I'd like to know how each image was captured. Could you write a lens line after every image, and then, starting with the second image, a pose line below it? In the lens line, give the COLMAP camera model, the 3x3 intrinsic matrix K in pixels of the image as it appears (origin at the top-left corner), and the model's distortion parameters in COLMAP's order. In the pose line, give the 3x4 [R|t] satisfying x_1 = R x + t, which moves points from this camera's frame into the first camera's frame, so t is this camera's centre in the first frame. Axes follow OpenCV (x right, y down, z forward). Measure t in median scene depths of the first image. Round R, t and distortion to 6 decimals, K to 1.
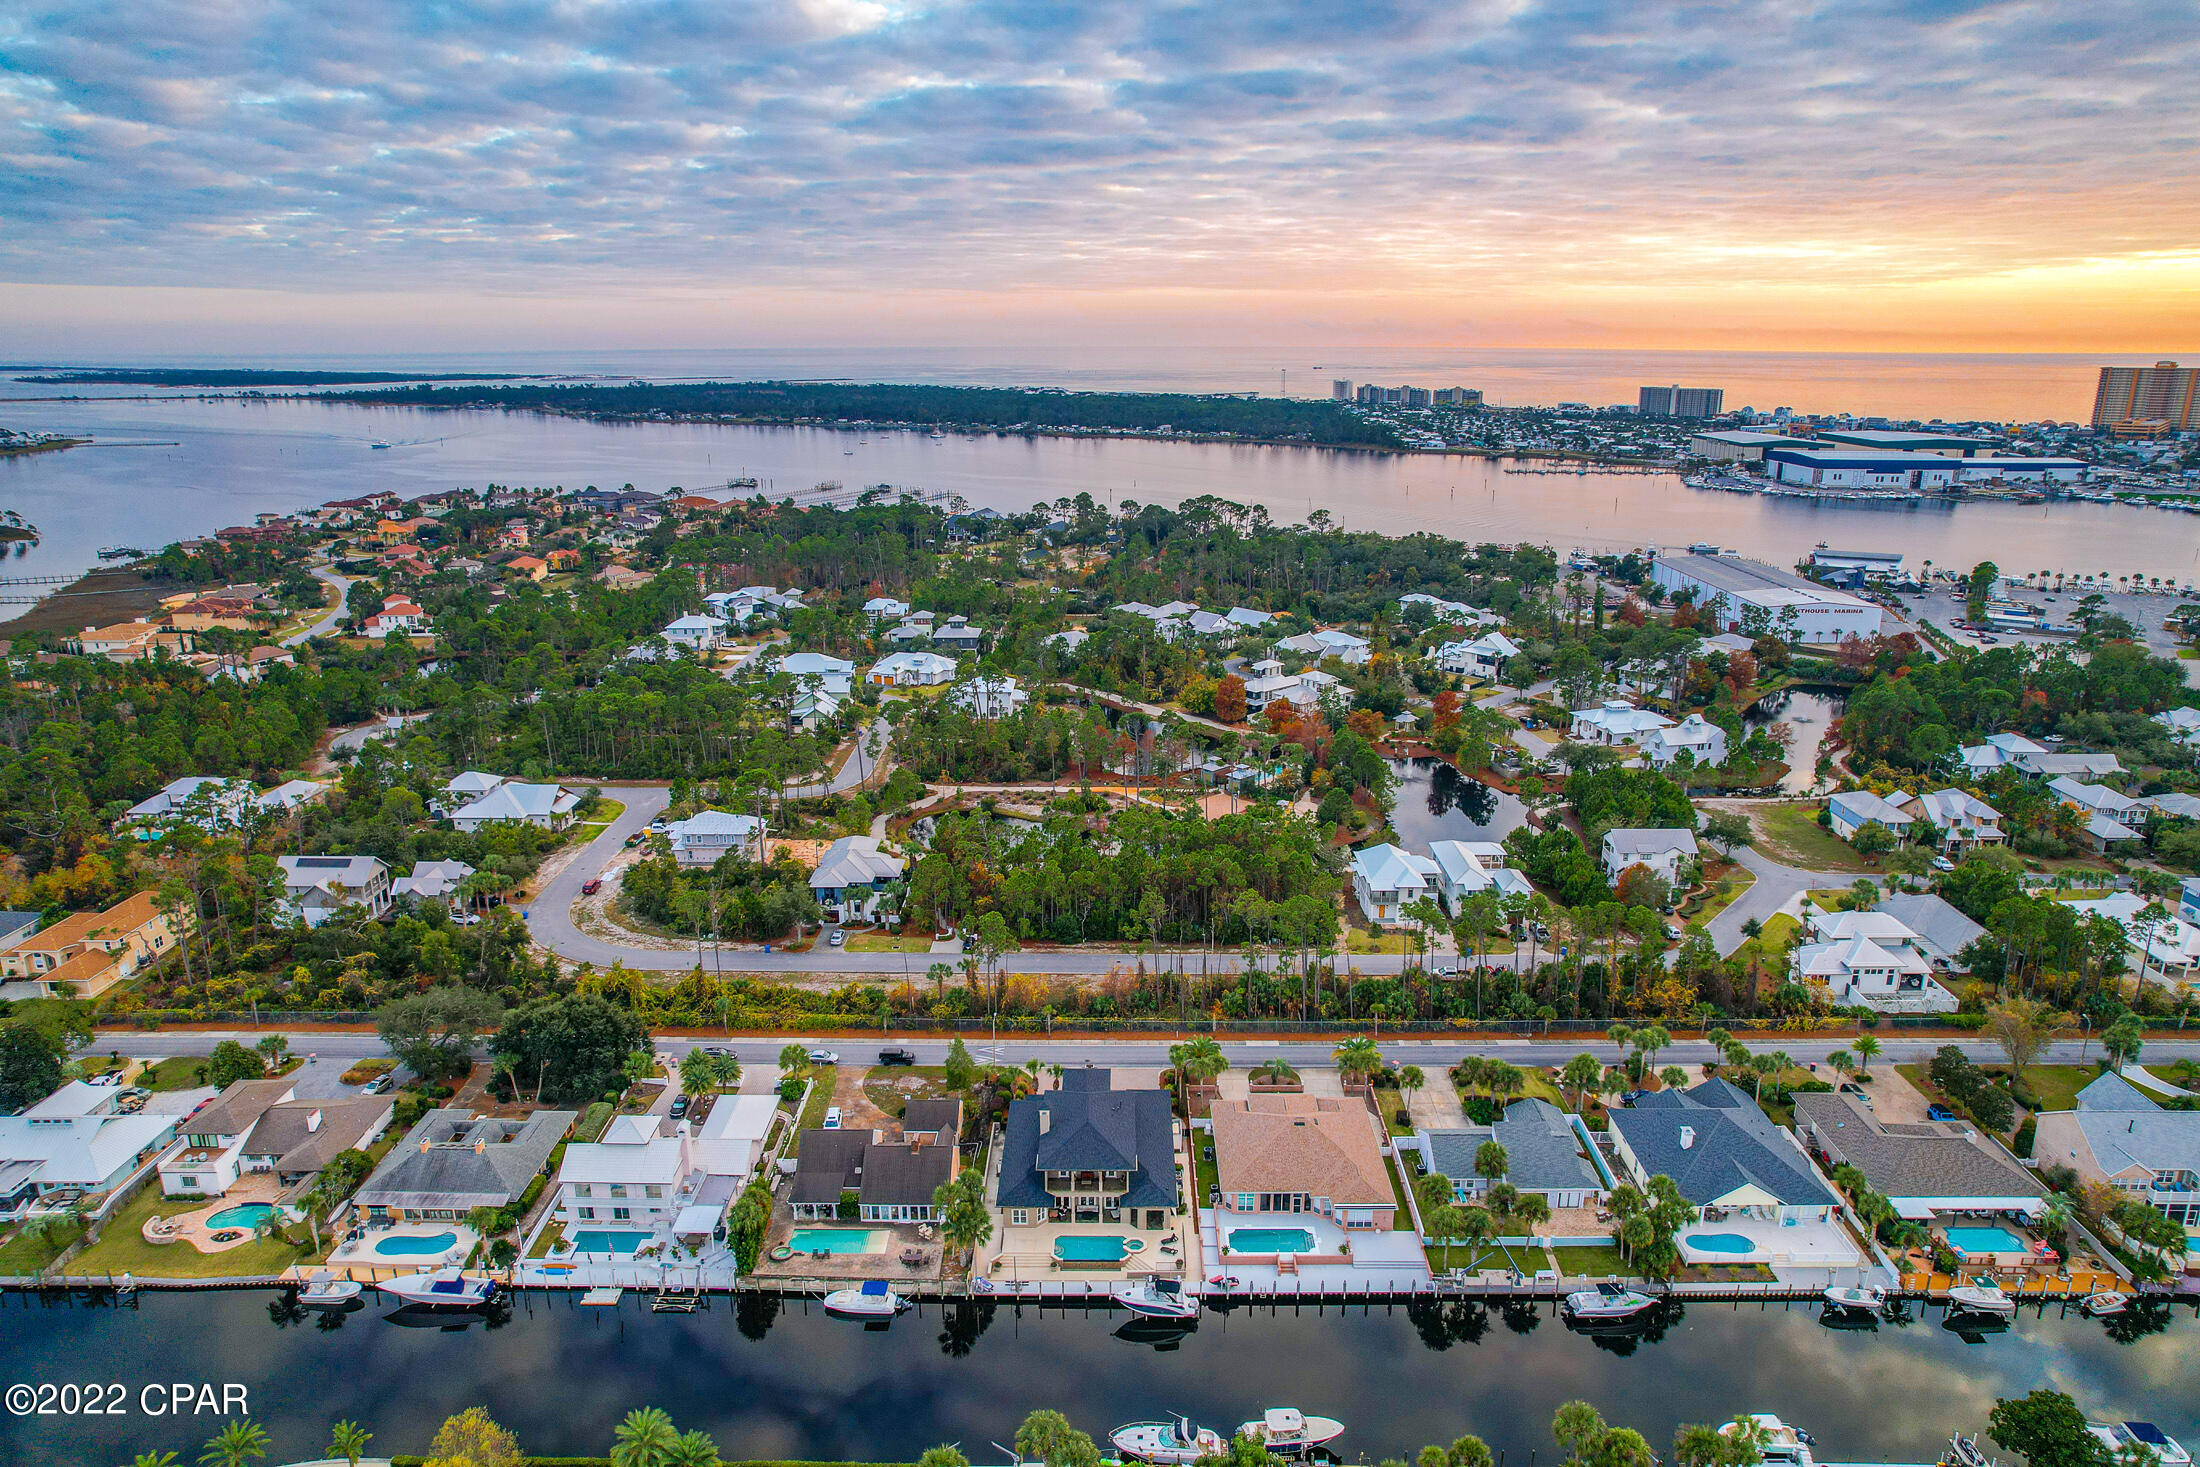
lens RADIAL K [[1398.7, 0, 1106.5], [0, 1398.7, 762.7], [0, 0, 1]] dist [-0.071946, 0.066547]
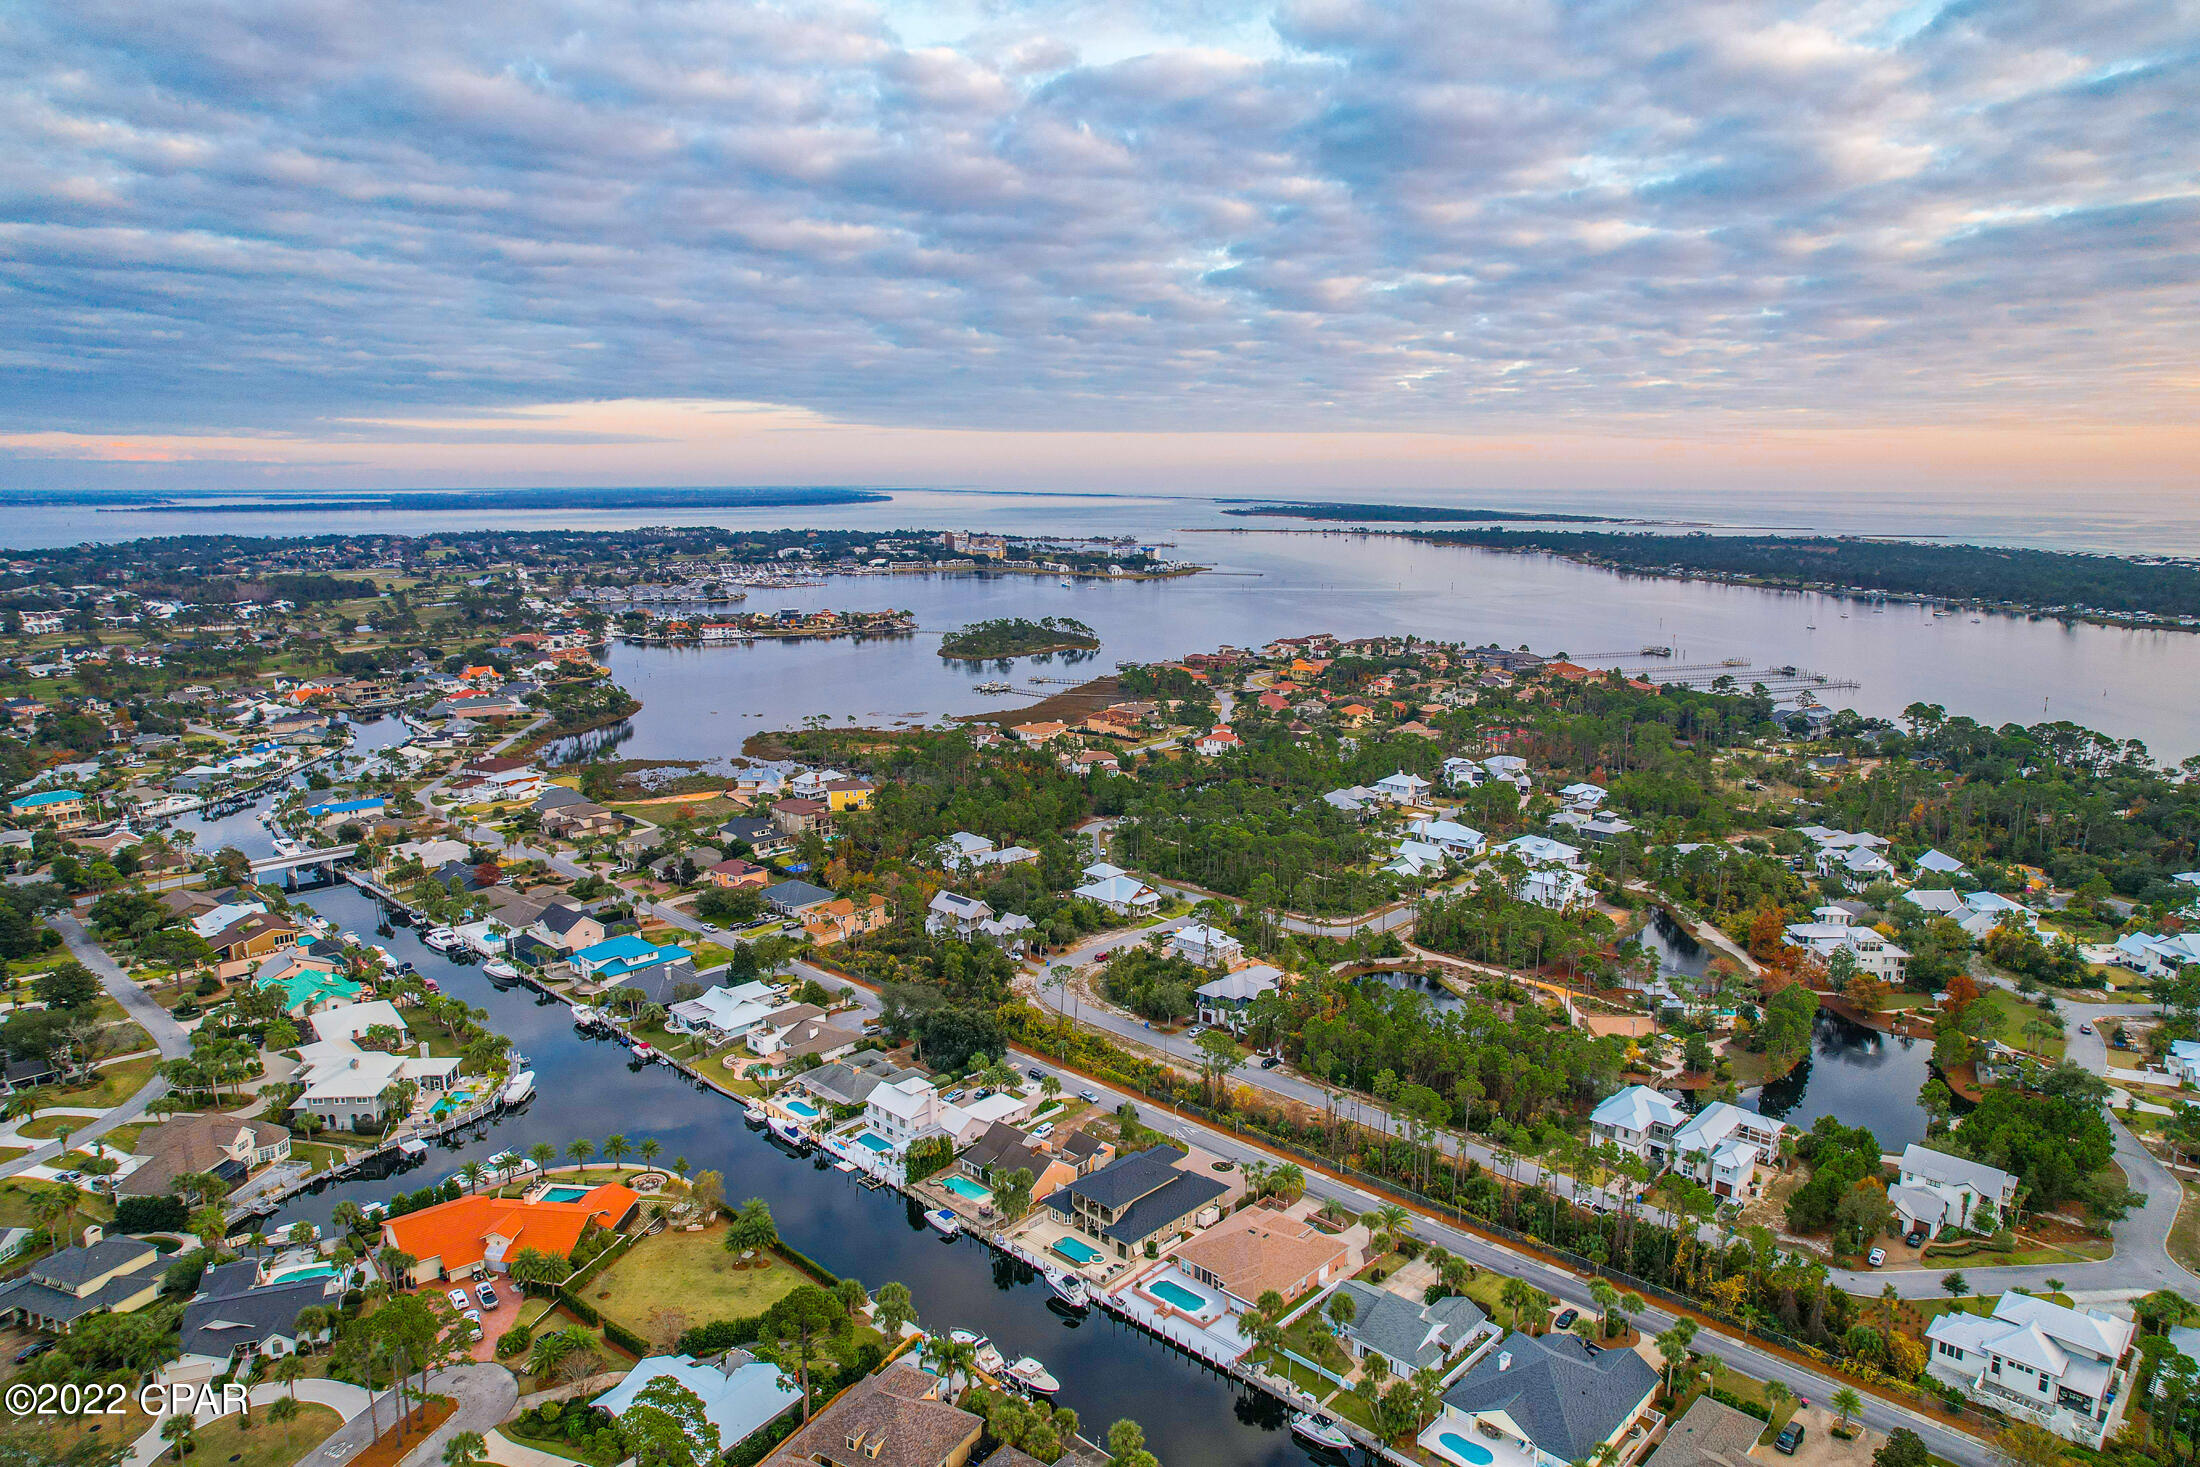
lens RADIAL K [[1416.4, 0, 1116.9], [0, 1416.4, 704.6], [0, 0, 1]] dist [-0.076864, 0.077888]
pose [[0.734420, 0.110153, -0.669696, 0.654077], [-0.200718, 0.977854, -0.059277, -0.090851], [0.648336, 0.177954, 0.740266, -0.113382]]
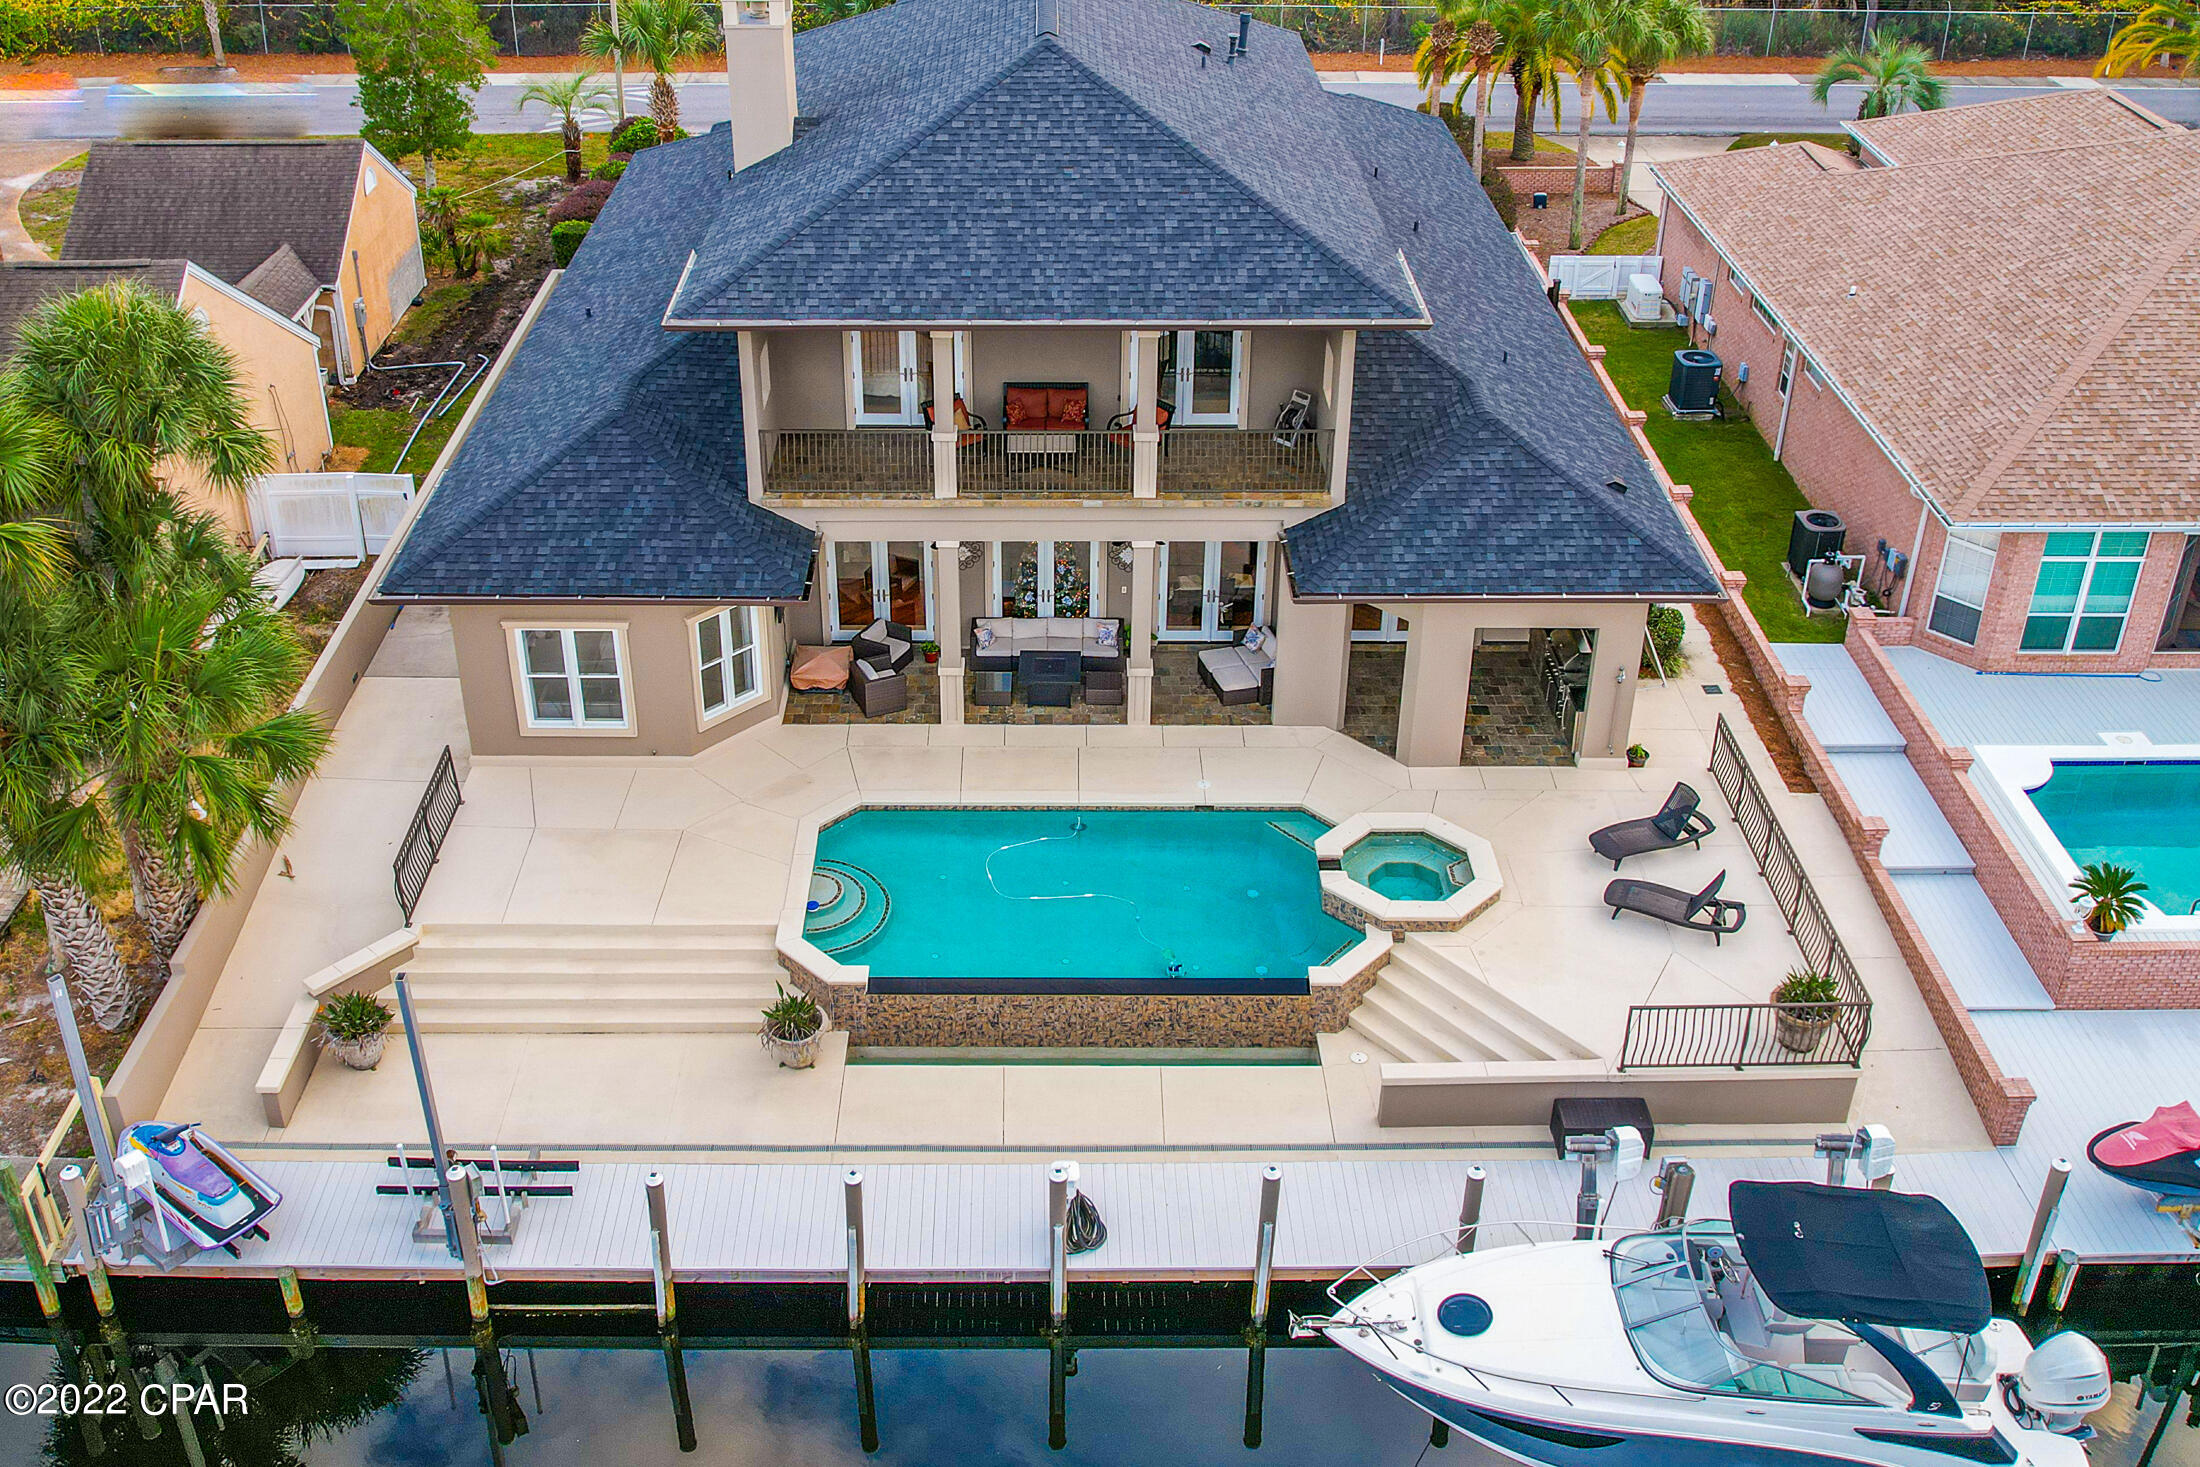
lens RADIAL K [[2106.5, 0, 1023.1], [0, 2106.5, 609.2], [0, 0, 1]] dist [-0.080398, 0.072138]
pose [[0.999990, -0.002655, -0.003499, -0.011120], [0.003331, 0.977648, 0.210223, 0.194267], [0.002863, -0.210233, 0.977647, 0.559095]]
